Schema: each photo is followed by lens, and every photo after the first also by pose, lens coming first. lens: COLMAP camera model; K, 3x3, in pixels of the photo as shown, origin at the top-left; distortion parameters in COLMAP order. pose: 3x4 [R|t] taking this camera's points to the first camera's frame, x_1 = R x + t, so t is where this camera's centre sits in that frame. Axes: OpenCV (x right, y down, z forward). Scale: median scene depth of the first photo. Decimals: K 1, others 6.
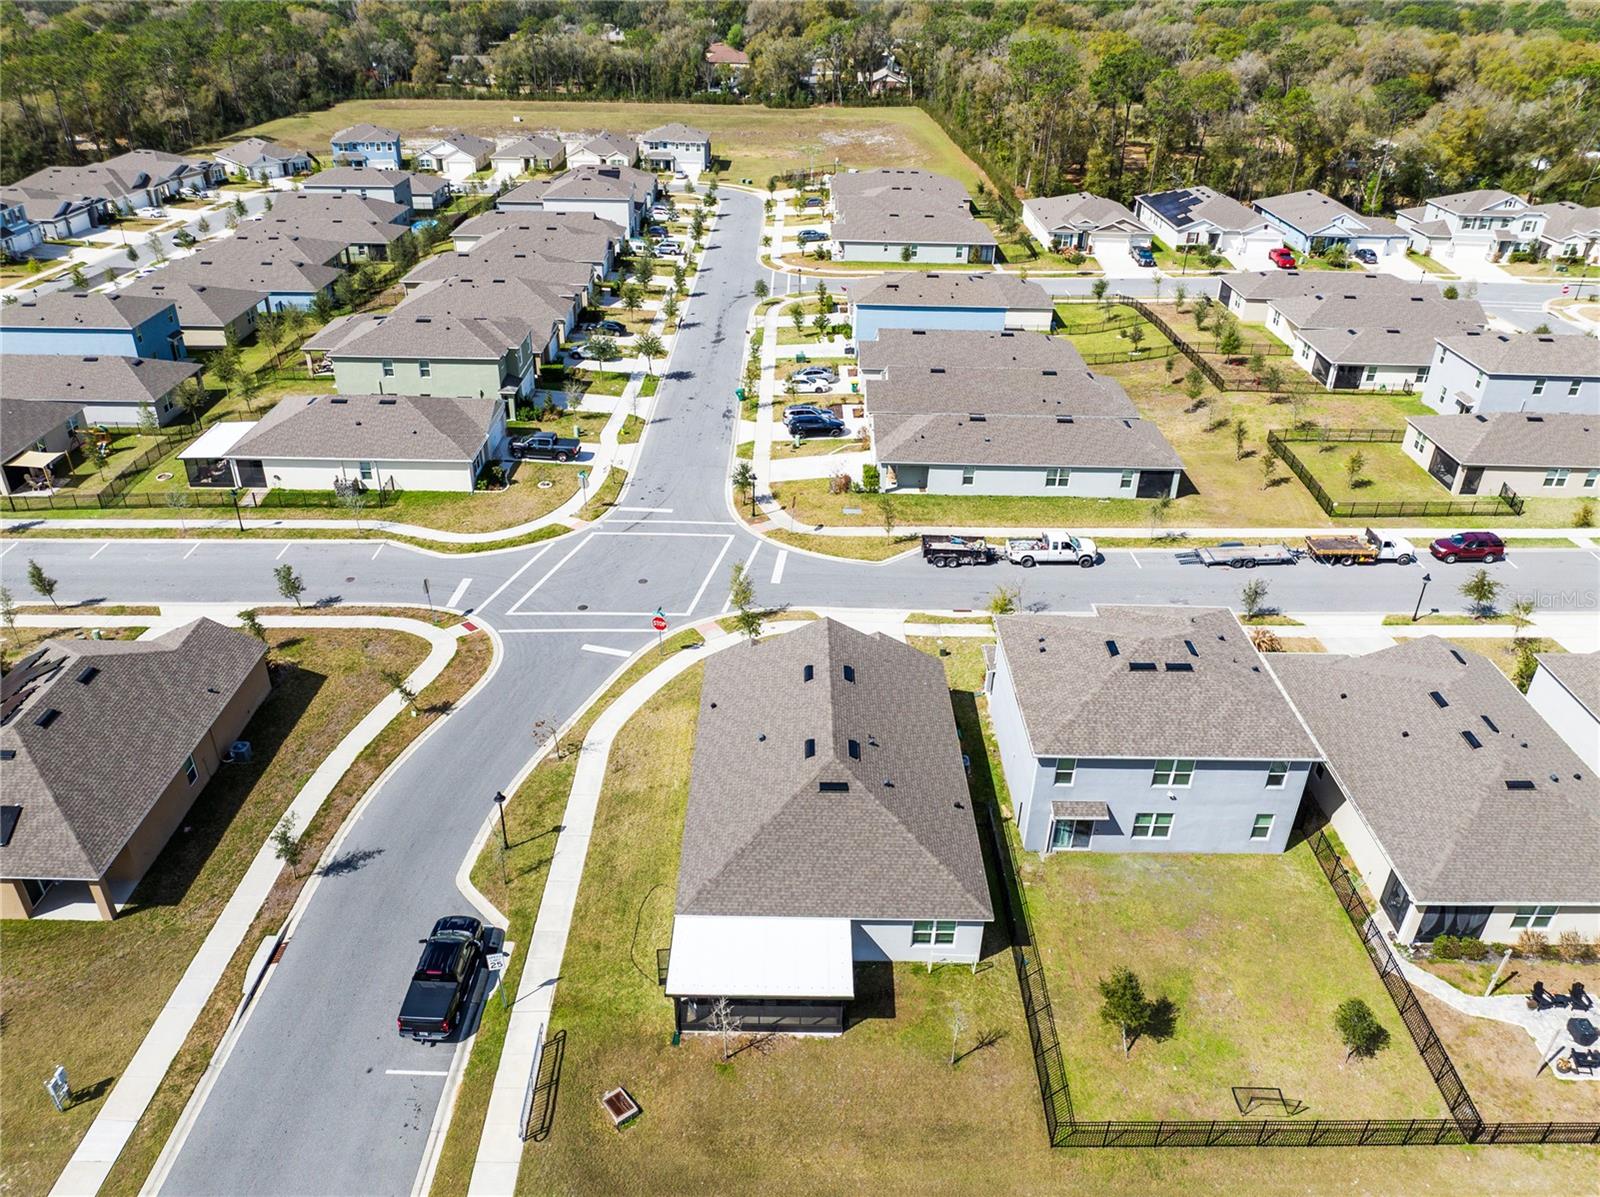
lens RADIAL K [[1168.7, 0, 800.0], [0, 1168.7, 598.5], [0, 0, 1]] dist [-0.043142, -0.000786]
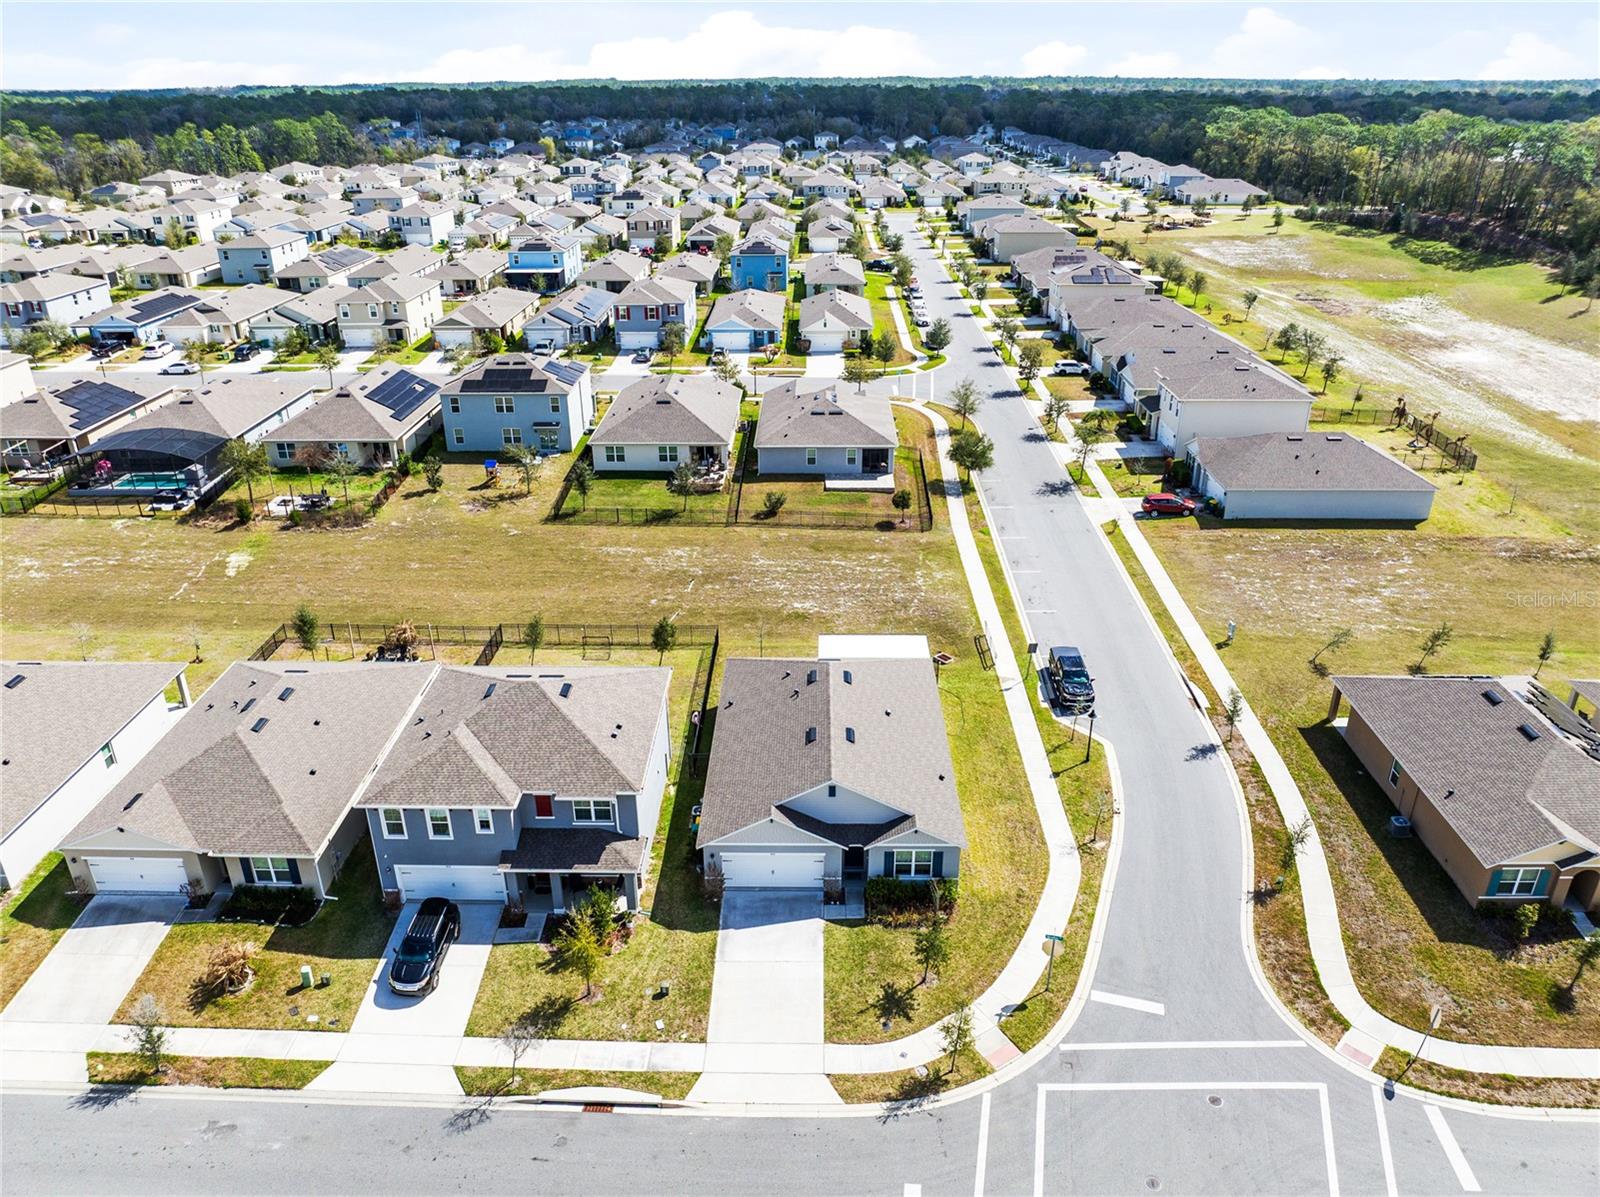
lens RADIAL K [[1168.7, 0, 800.0], [0, 1168.7, 598.5], [0, 0, 1]] dist [-0.043142, -0.000786]
pose [[-0.999708, -0.020654, 0.012541, 0.041181], [-0.002073, 0.590394, 0.807113, -0.844438], [-0.024074, 0.806851, -0.590264, 1.515069]]
